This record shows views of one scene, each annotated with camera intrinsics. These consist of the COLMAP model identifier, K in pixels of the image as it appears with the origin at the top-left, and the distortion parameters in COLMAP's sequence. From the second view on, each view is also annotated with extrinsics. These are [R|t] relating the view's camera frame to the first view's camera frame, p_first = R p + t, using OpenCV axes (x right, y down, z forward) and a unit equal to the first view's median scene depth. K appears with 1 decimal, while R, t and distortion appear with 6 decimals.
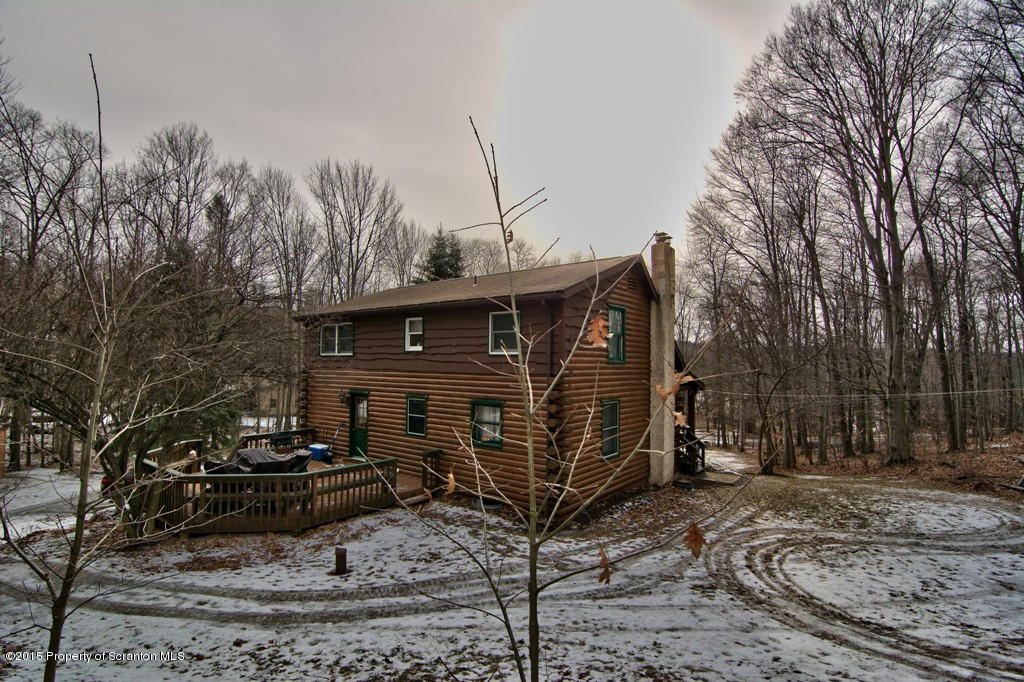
lens RADIAL K [[492.8, 0, 513.3], [0, 492.8, 342.5], [0, 0, 1]] dist [-0.008045, -0.009269]
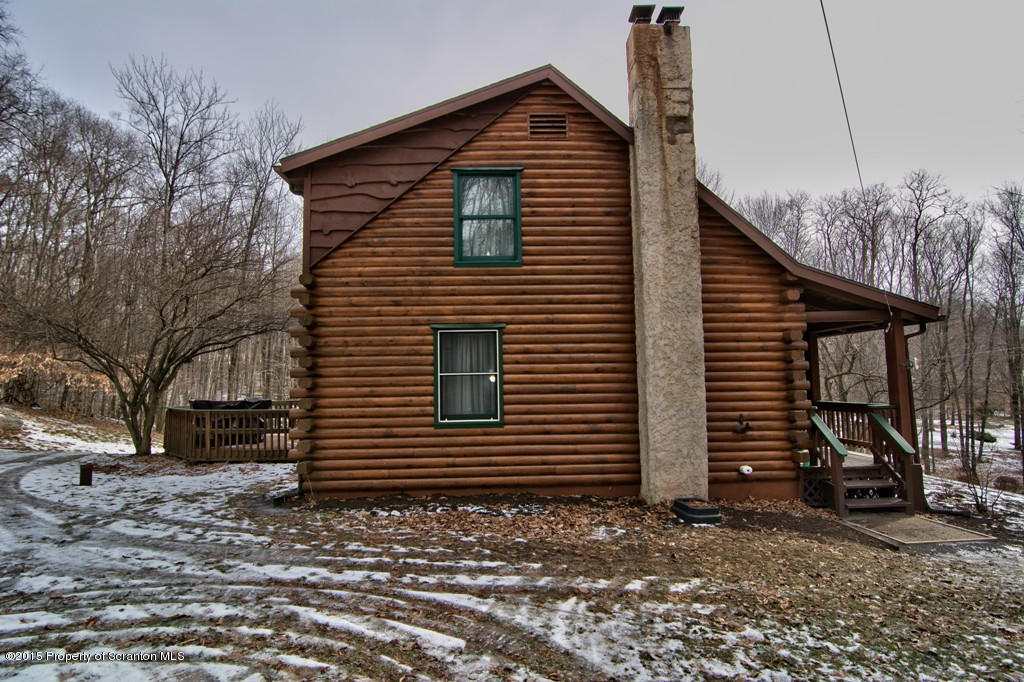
lens RADIAL K [[492.8, 0, 509.4], [0, 492.8, 344.6], [0, 0, 1]] dist [-0.008045, -0.009269]
pose [[0.640692, -0.070595, -0.764546, 0.723362], [0.050936, 0.997479, -0.049418, 0.181018], [0.766107, -0.007281, 0.642672, 0.703048]]
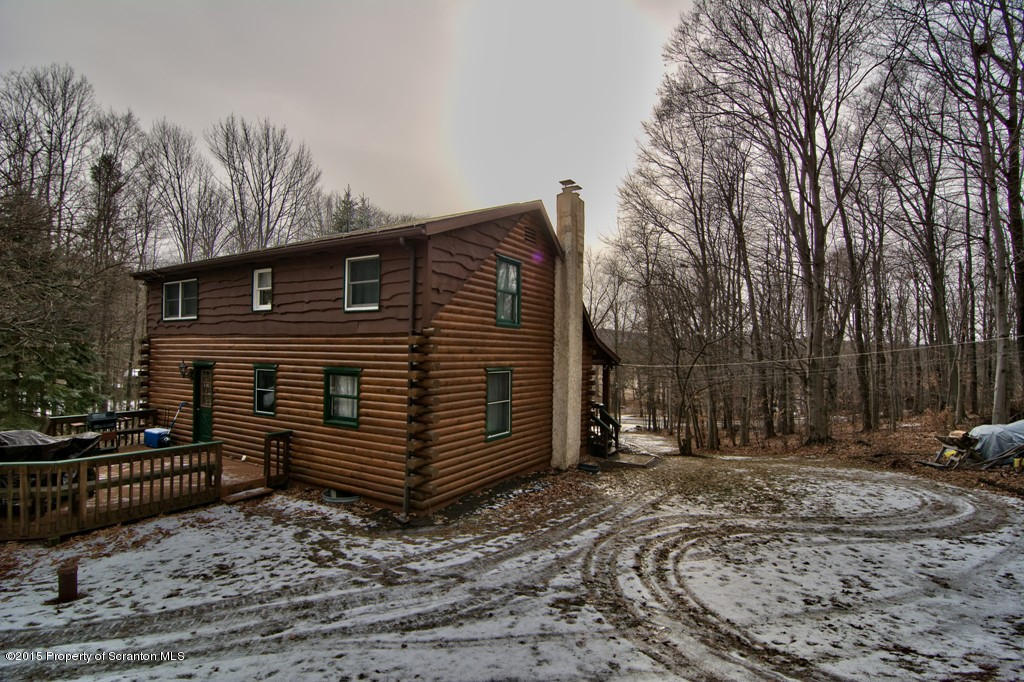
lens RADIAL K [[492.8, 0, 514.9], [0, 492.8, 342.0], [0, 0, 1]] dist [-0.008045, -0.009269]
pose [[0.993534, 0.006228, 0.113364, 0.136397], [-0.008654, 0.999744, 0.020921, 0.056356], [-0.113205, -0.021767, 0.993333, 0.173415]]
